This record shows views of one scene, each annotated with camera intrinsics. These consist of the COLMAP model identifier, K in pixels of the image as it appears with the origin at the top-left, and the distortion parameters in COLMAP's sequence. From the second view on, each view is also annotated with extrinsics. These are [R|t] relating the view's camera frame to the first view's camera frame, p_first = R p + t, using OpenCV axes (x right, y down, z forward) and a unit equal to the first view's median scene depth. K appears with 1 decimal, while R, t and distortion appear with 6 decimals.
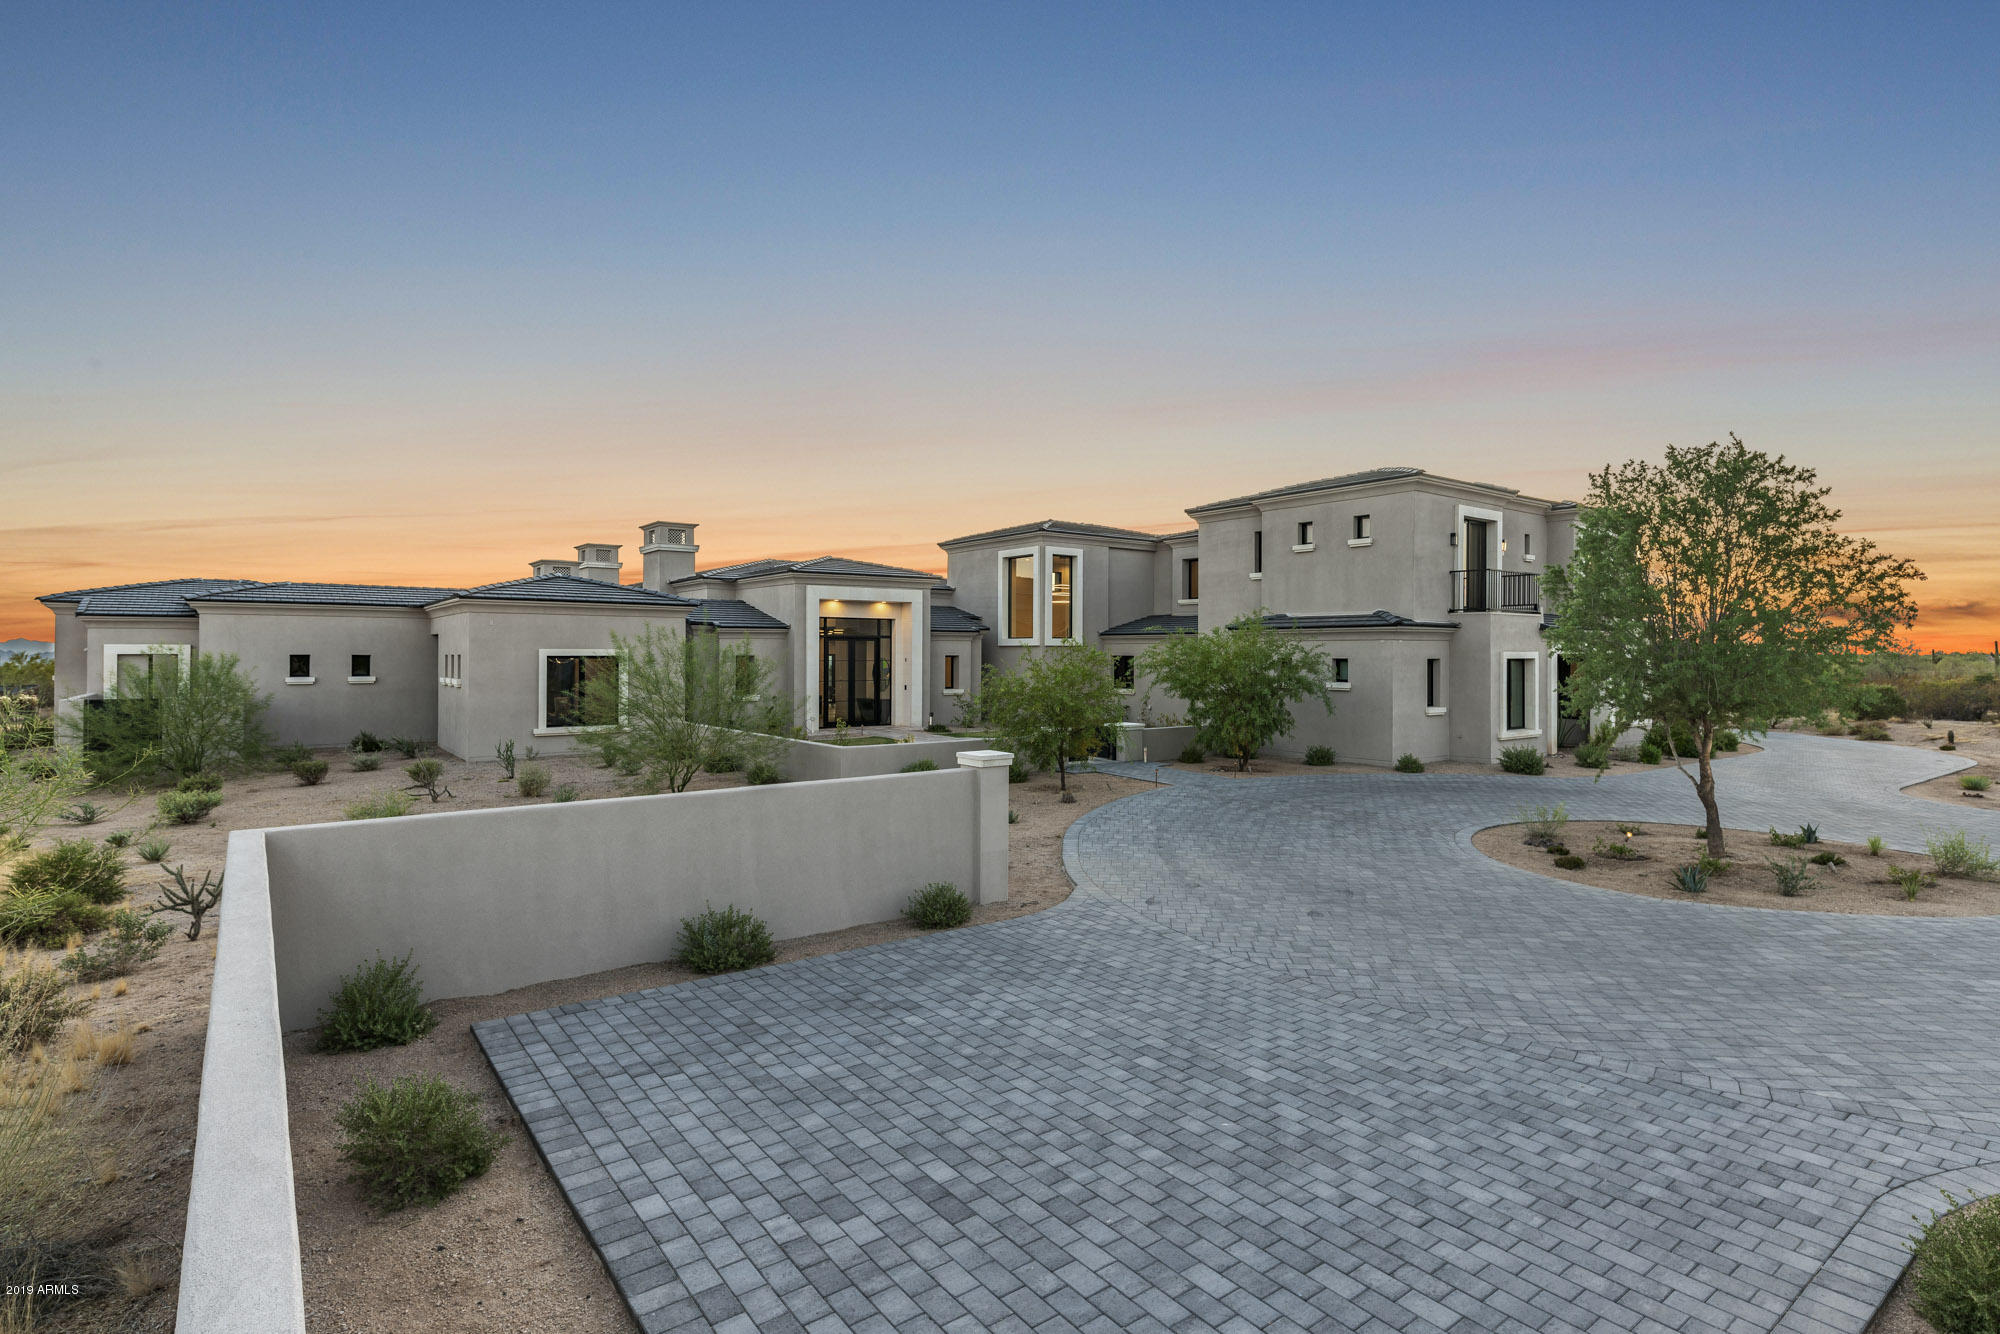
lens RADIAL K [[972.0, 0, 990.3], [0, 972.0, 659.3], [0, 0, 1]] dist [0.025460, -0.007078]
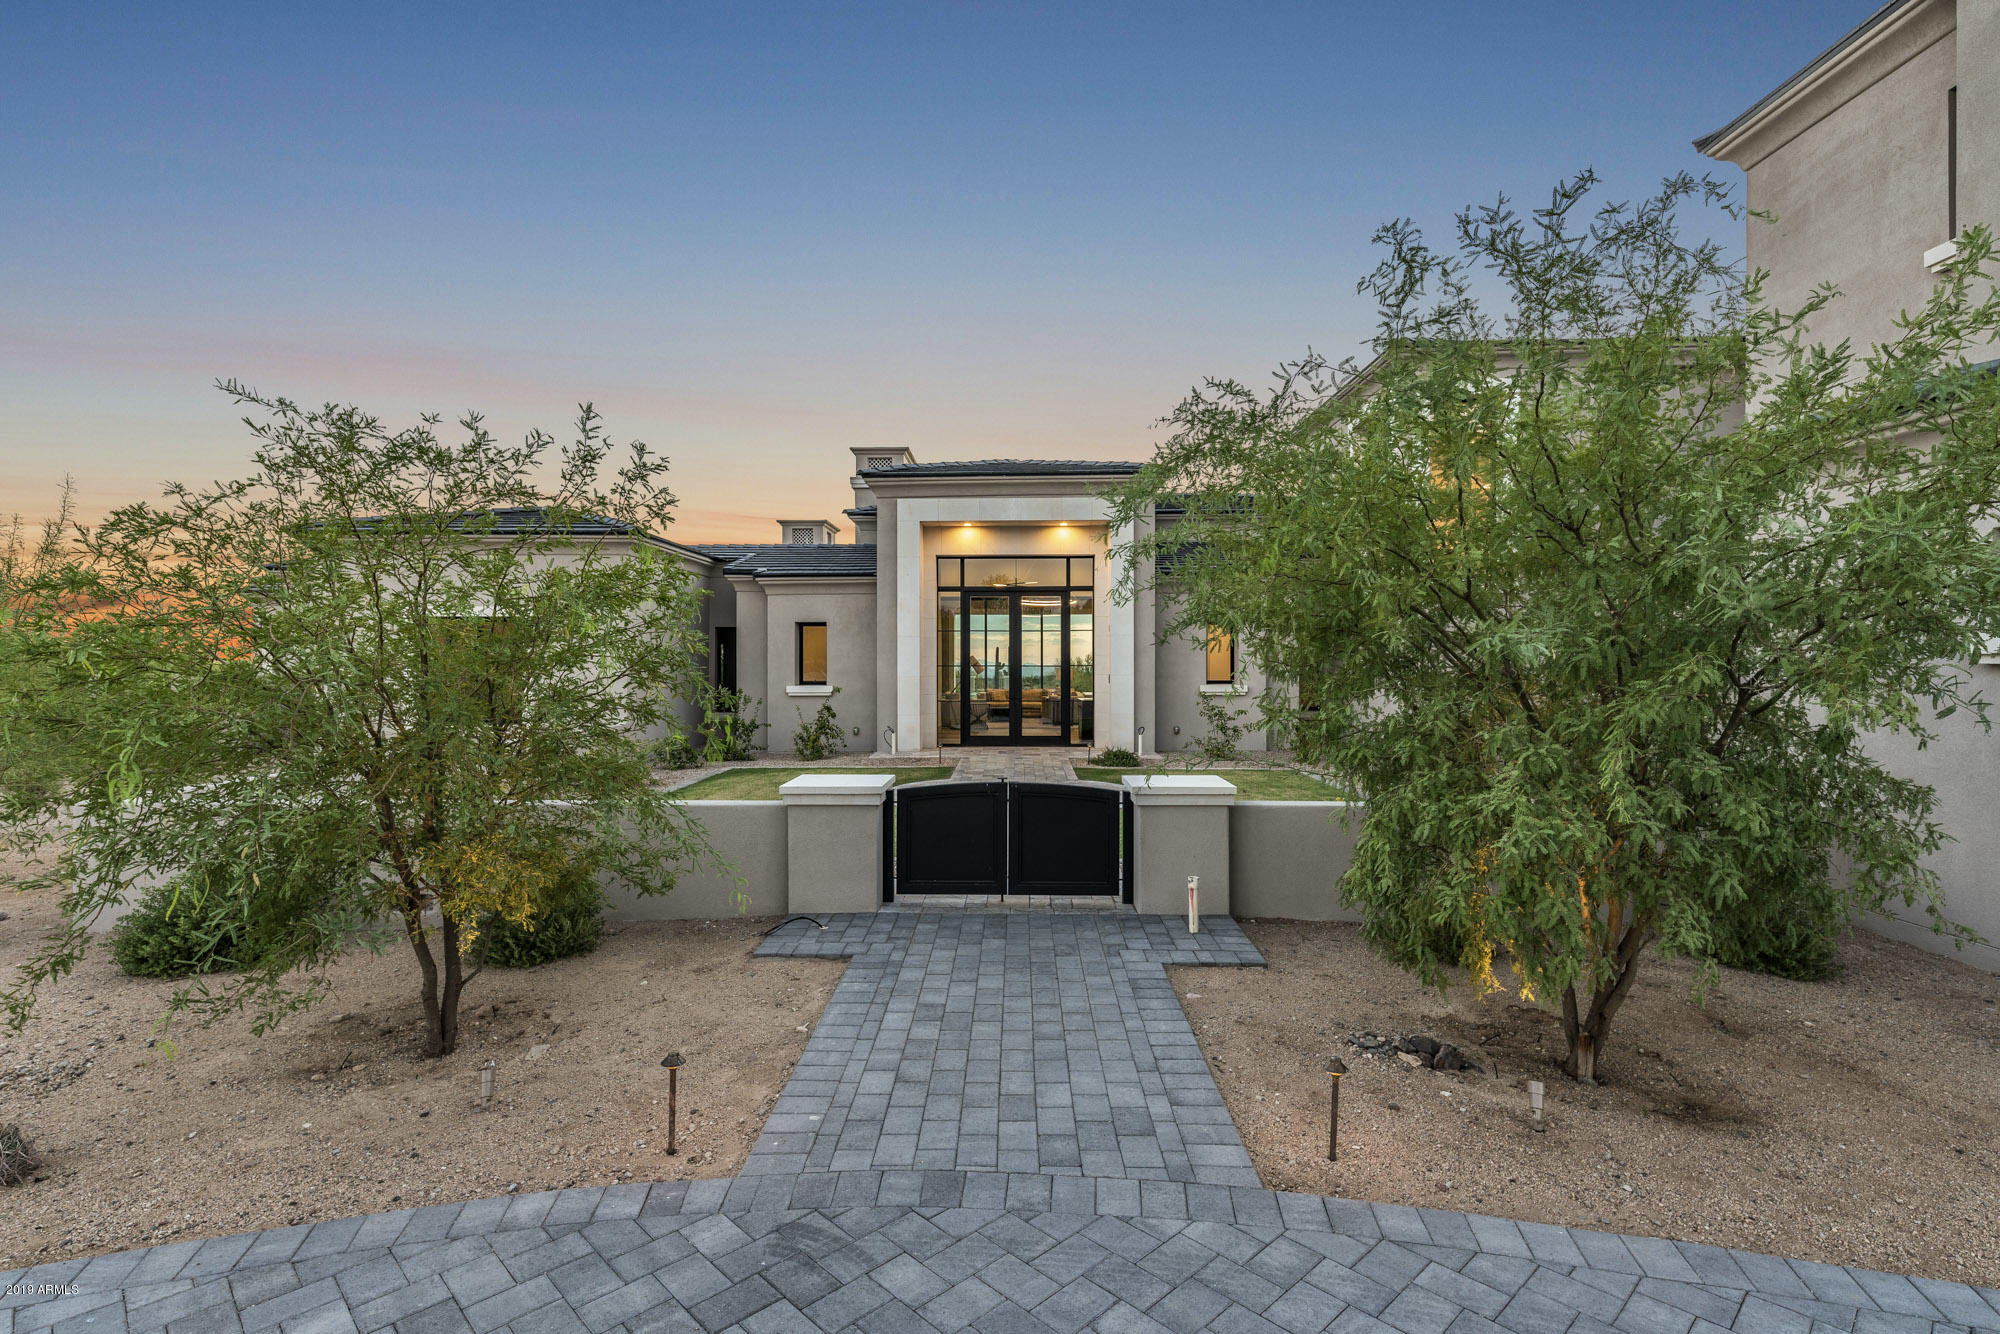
lens RADIAL K [[972.0, 0, 1003.6], [0, 972.0, 662.3], [0, 0, 1]] dist [0.025460, -0.007078]
pose [[0.782749, -0.001841, -0.622334, 0.196292], [-0.004430, 0.999954, -0.008530, 0.023830], [0.622321, 0.009434, 0.782705, 0.510782]]
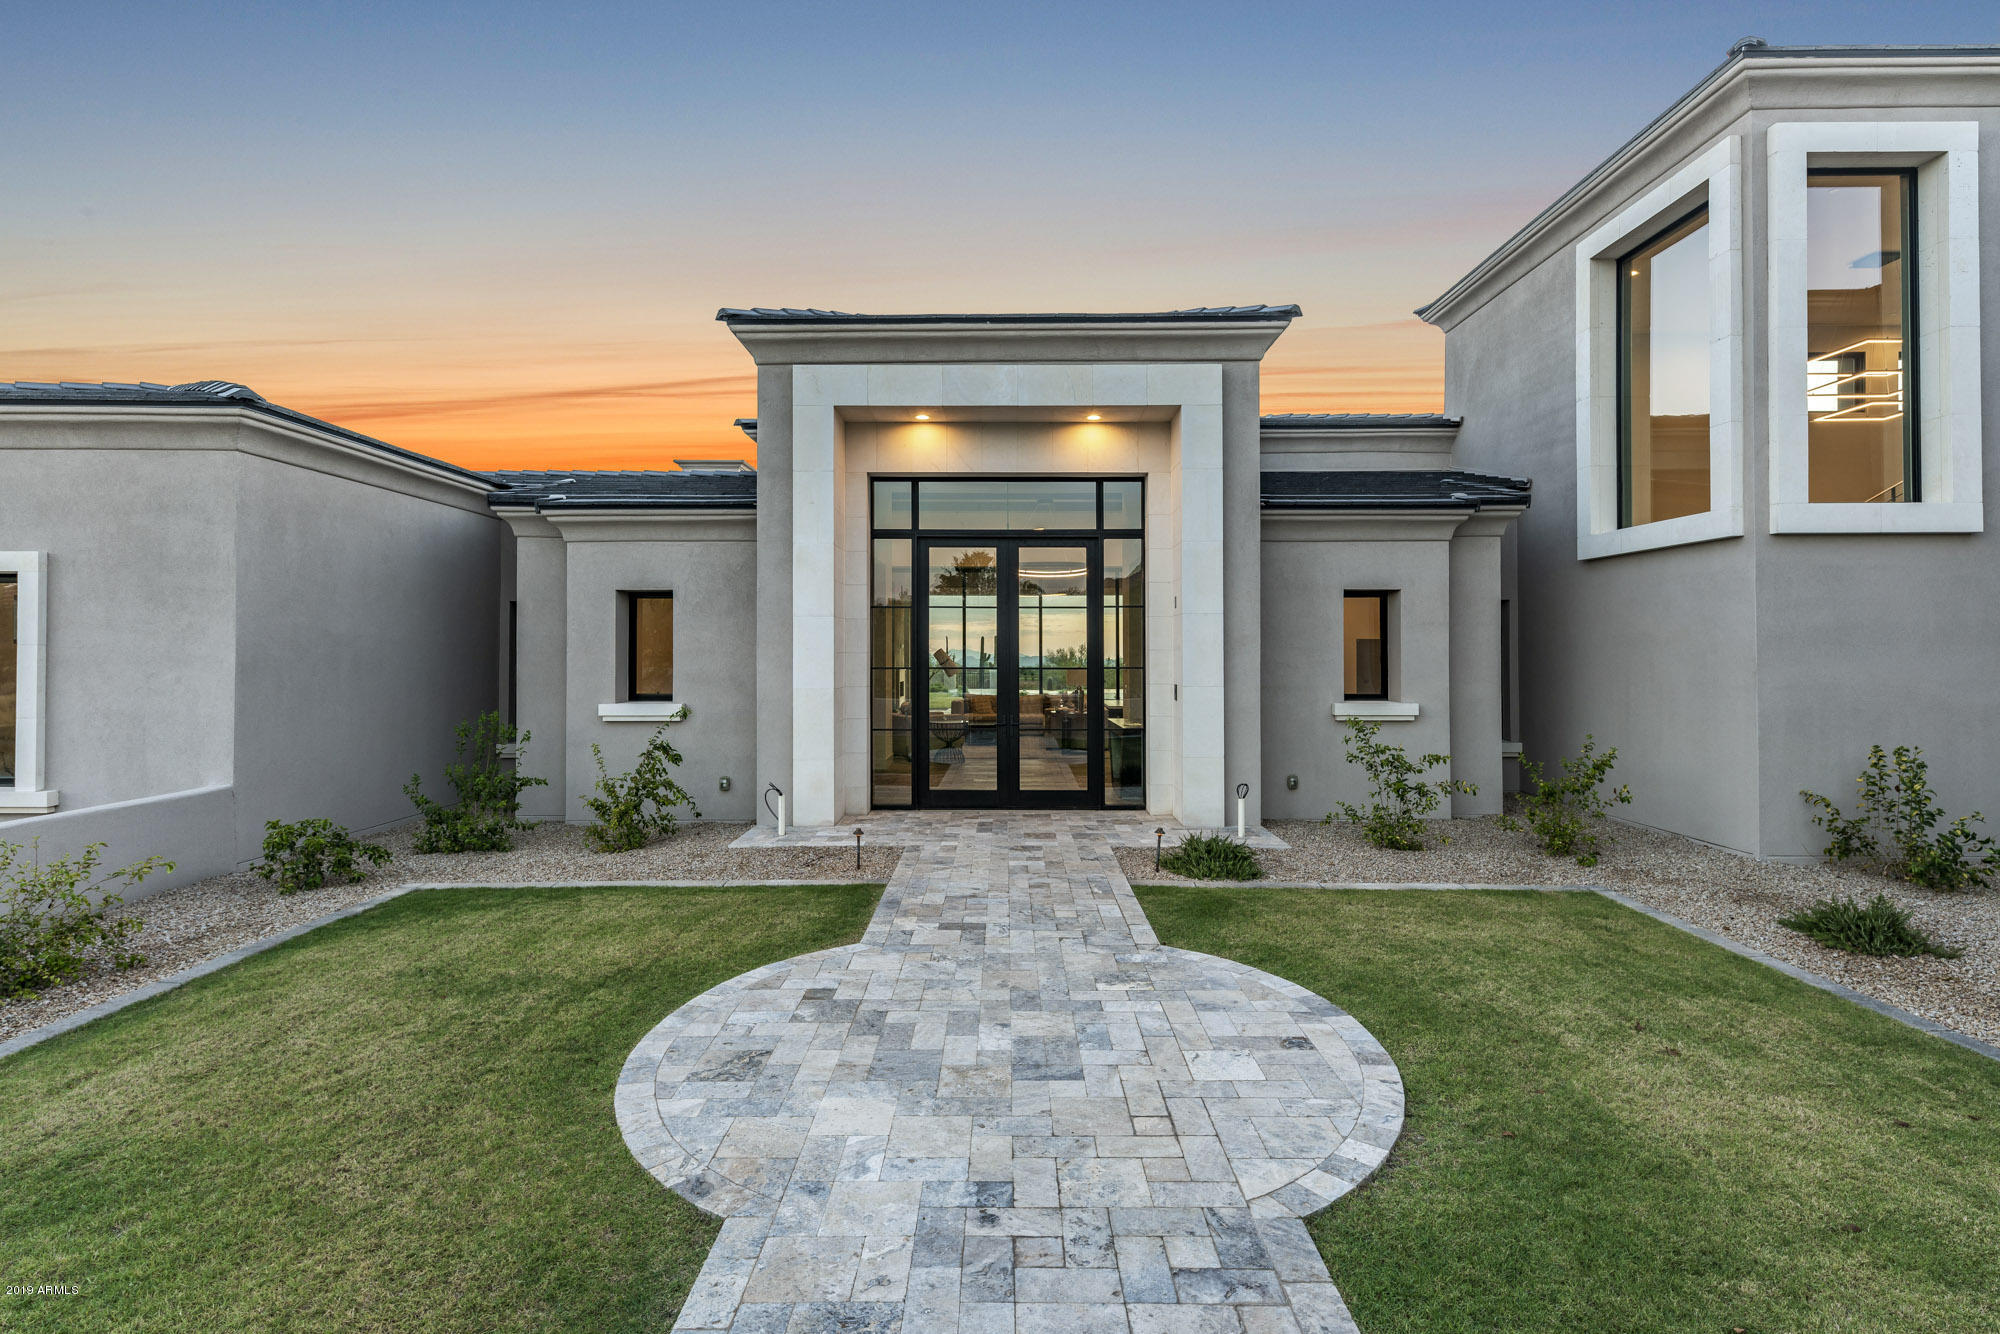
lens RADIAL K [[972.0, 0, 1009.6], [0, 972.0, 637.0], [0, 0, 1]] dist [0.025460, -0.007078]
pose [[0.794595, -0.010350, -0.607051, 0.054518], [-0.004838, 0.999715, -0.023377, 0.018611], [0.607120, 0.021512, 0.794319, 0.691023]]
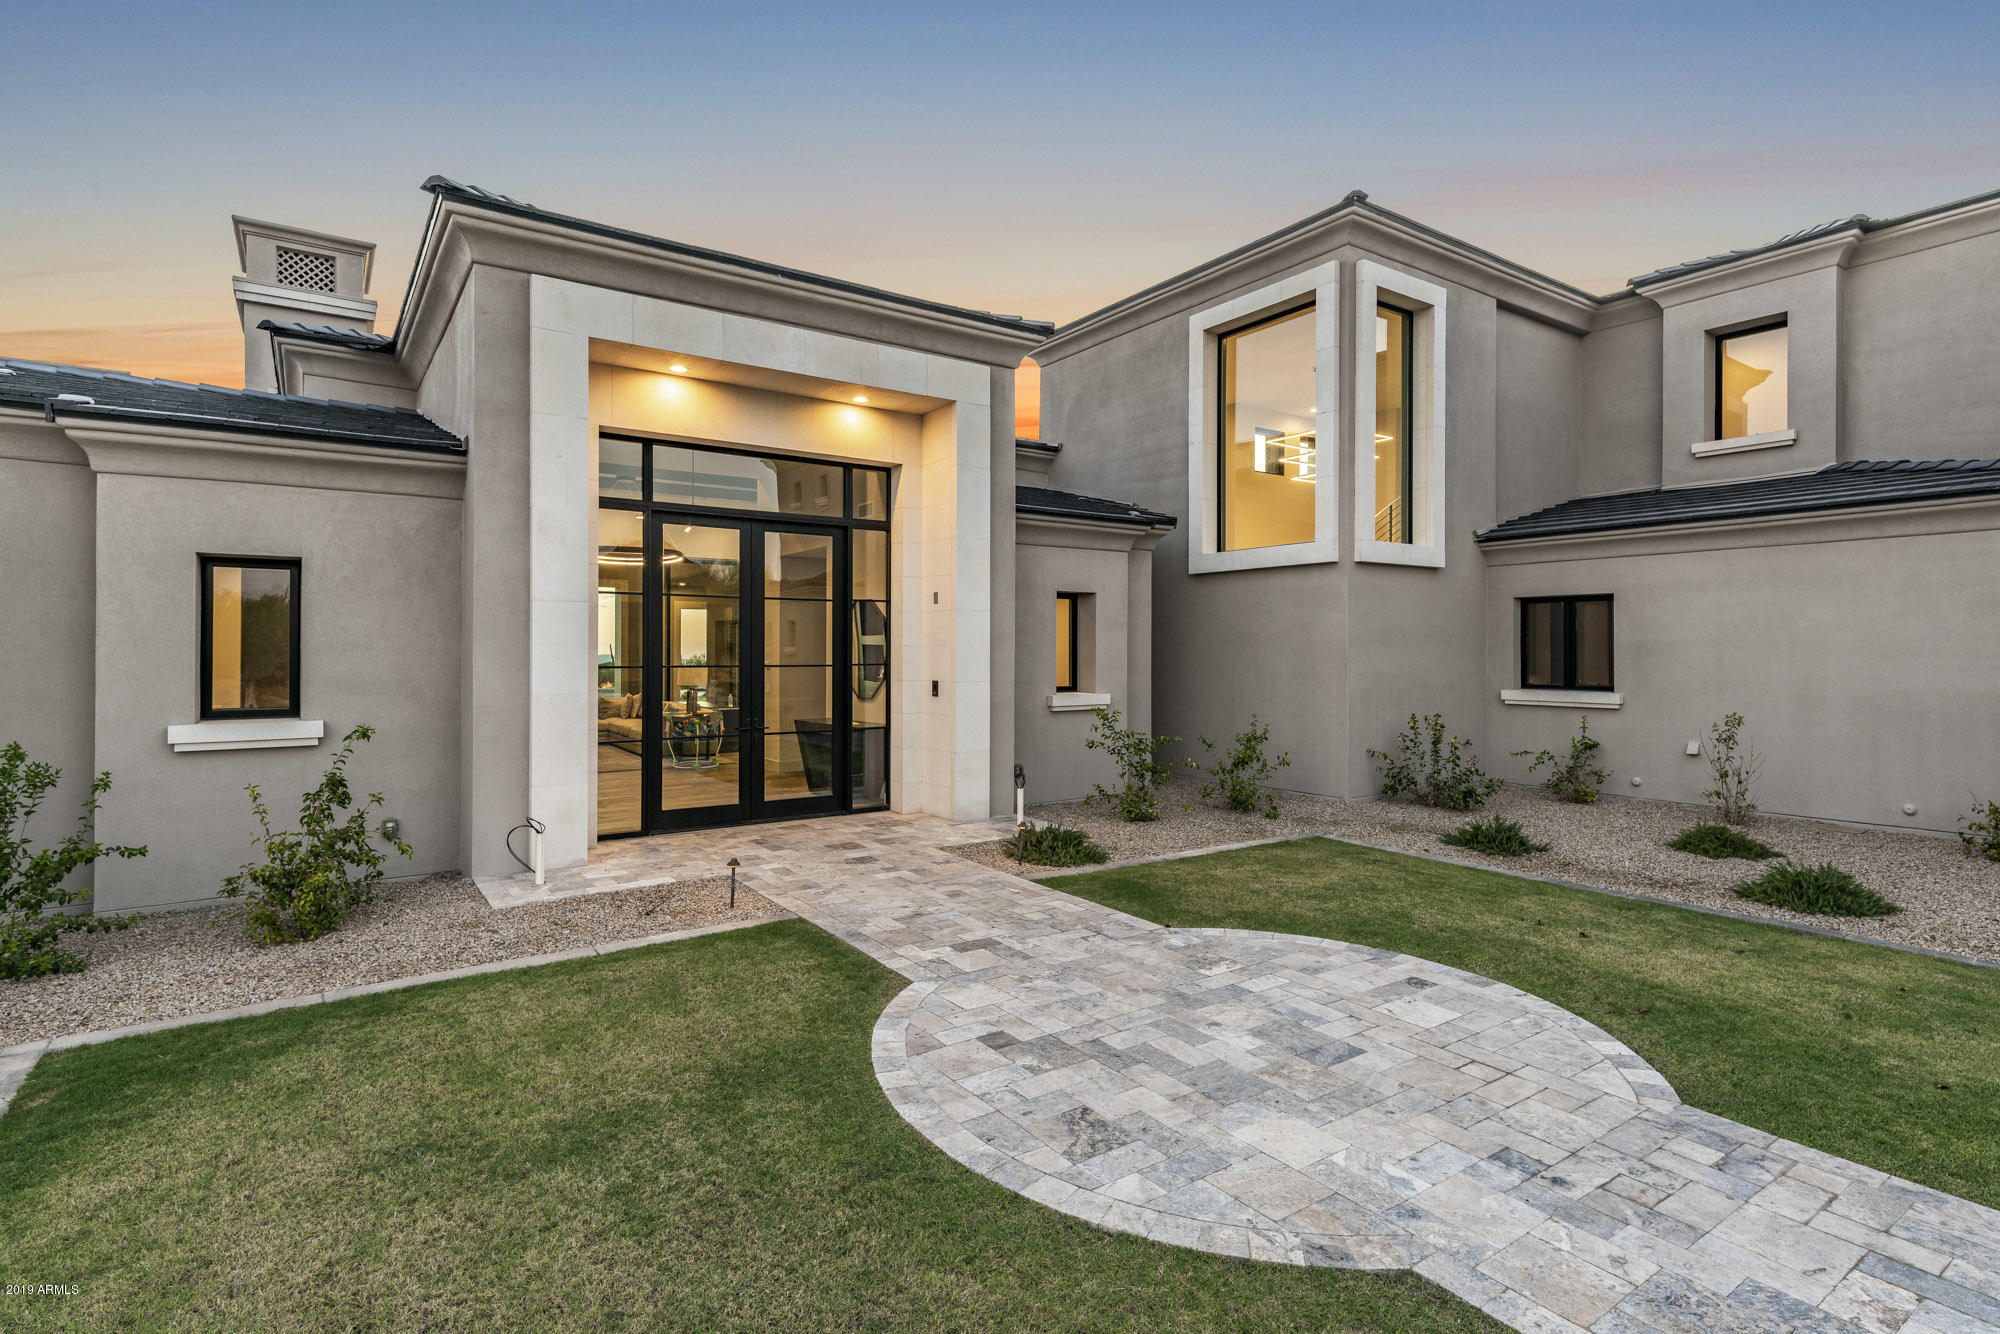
lens RADIAL K [[972.0, 0, 986.0], [0, 972.0, 648.1], [0, 0, 1]] dist [0.025460, -0.007078]
pose [[0.998729, -0.000967, -0.050394, -0.053271], [0.000342, 0.999923, -0.012397, 0.019595], [0.050402, 0.012364, 0.998652, 0.663891]]
